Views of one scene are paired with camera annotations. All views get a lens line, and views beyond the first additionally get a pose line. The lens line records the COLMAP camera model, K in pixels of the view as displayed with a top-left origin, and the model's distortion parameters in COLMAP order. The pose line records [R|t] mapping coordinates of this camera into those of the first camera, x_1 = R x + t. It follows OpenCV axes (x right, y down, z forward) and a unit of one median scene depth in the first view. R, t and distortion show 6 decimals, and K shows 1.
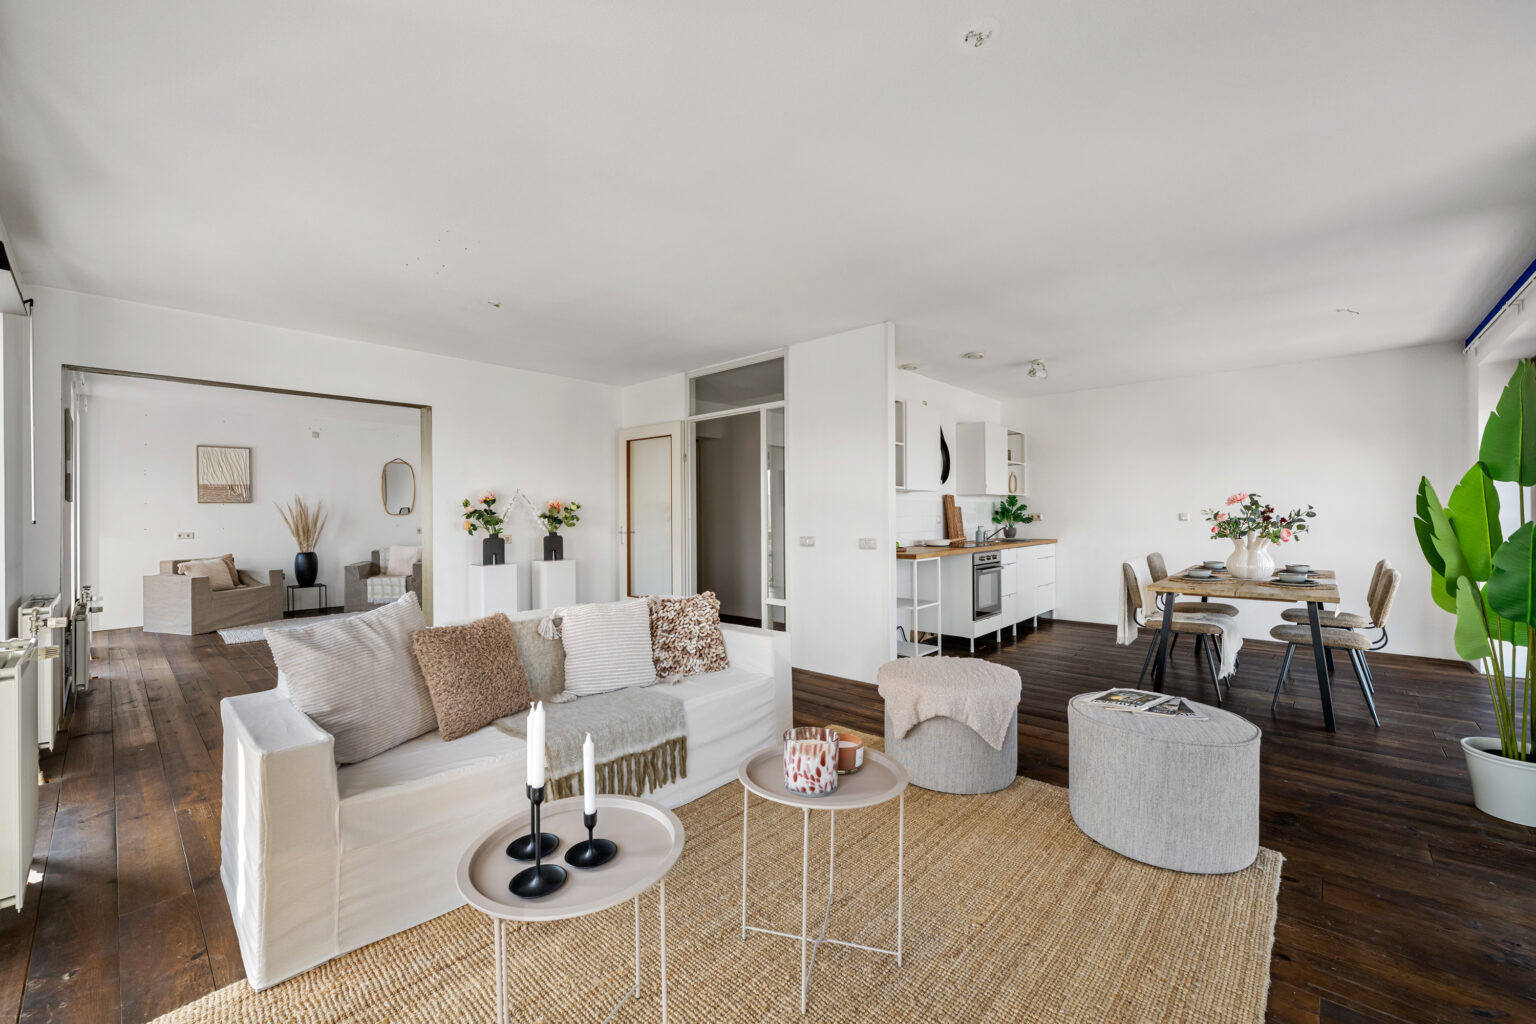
lens RADIAL K [[609.8, 0, 765.6], [0, 609.8, 508.3], [0, 0, 1]] dist [0.001078, 0.000025]
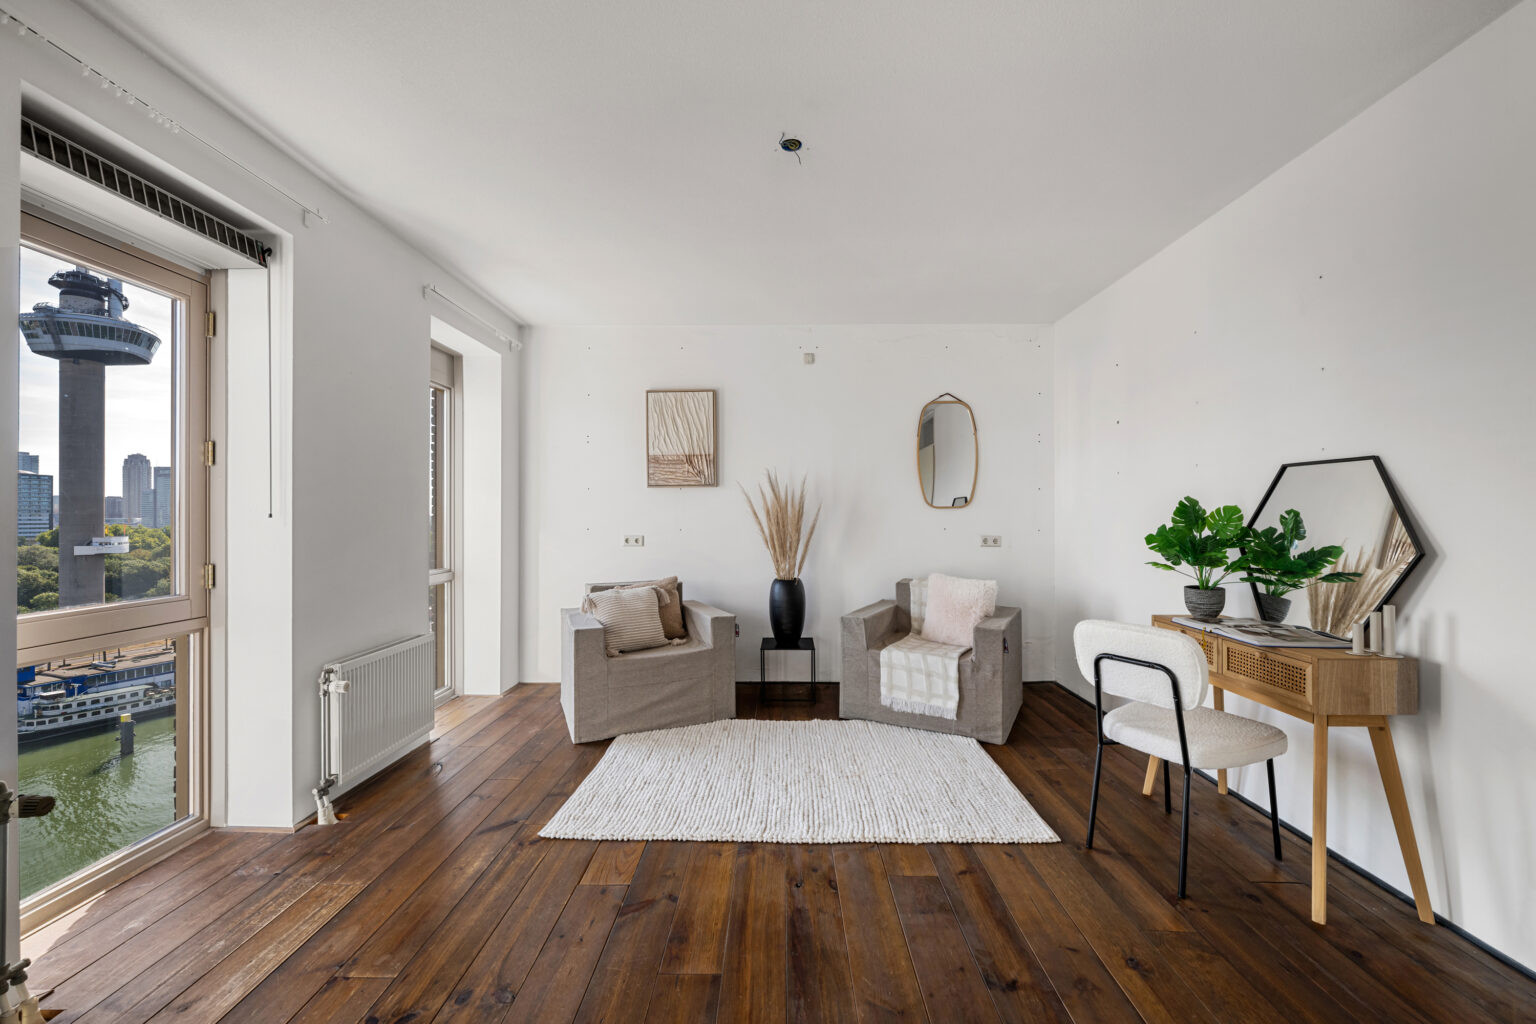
lens RADIAL K [[609.8, 0, 775.8], [0, 609.8, 510.9], [0, 0, 1]] dist [0.001078, 0.000025]
pose [[0.673811, 0.002569, -0.738899, -0.379552], [0.003658, 0.999970, 0.006813, 0.011044], [0.738895, -0.007294, 0.673781, 0.650470]]
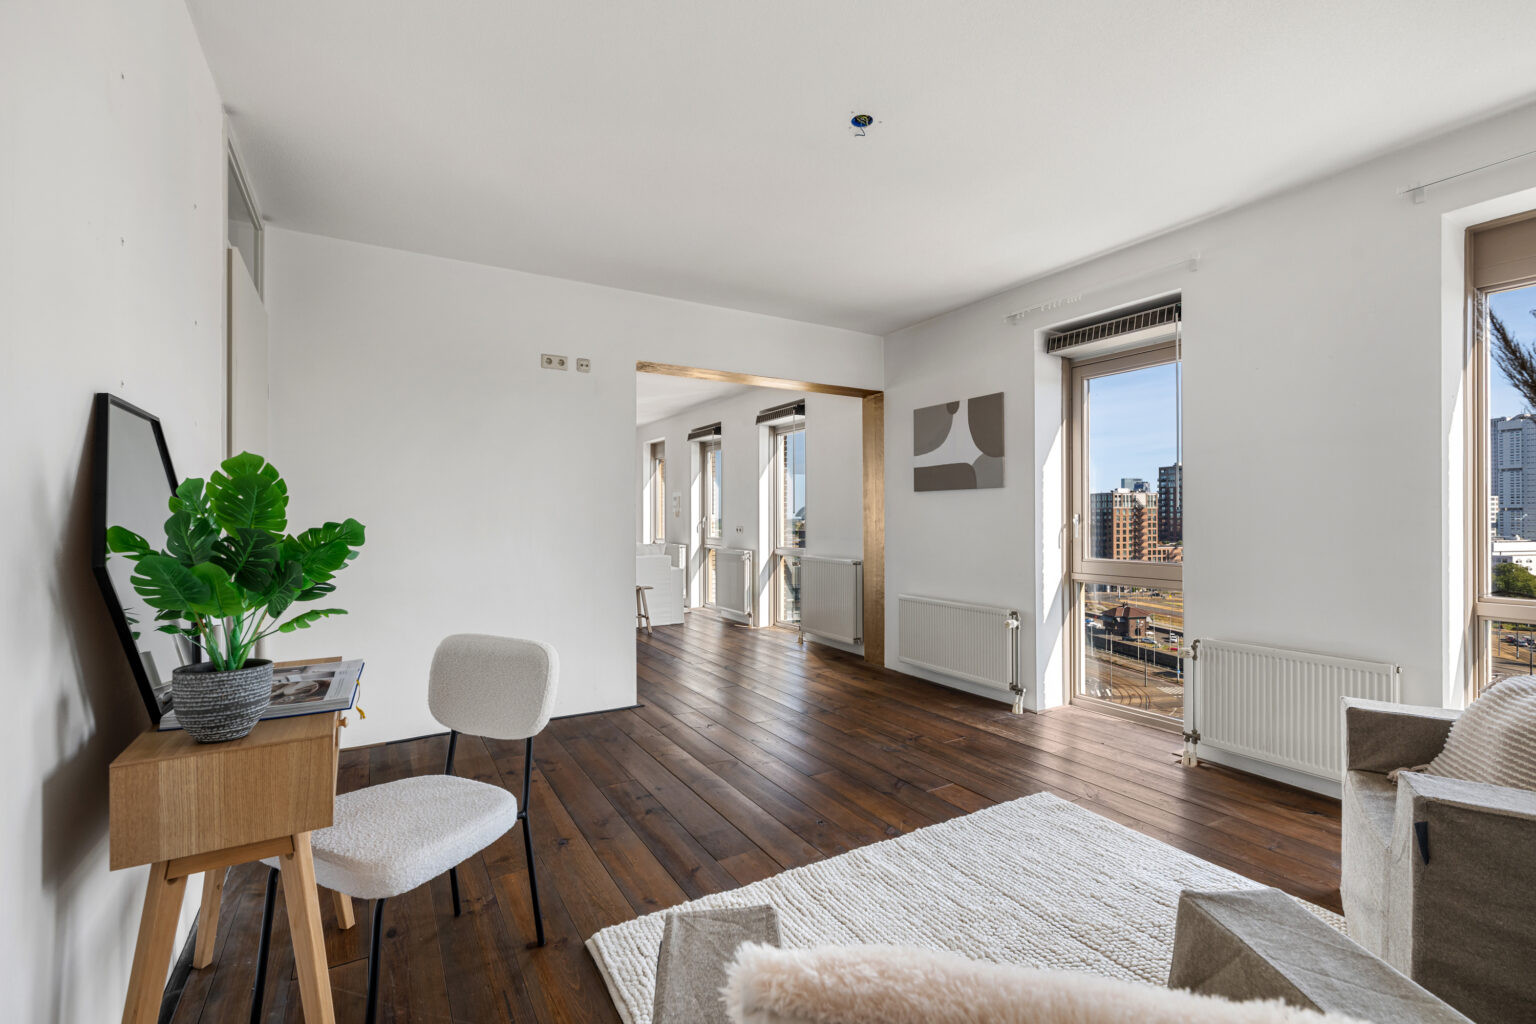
lens RADIAL K [[679.4, 0, 773.2], [0, 679.4, 520.9], [0, 0, 1]] dist [-0.000381, -0.000008]
pose [[-0.956089, 0.011628, 0.292845, -1.189312], [0.008924, 0.999904, -0.010569, 0.048872], [-0.292940, -0.007491, -0.956102, 2.232167]]
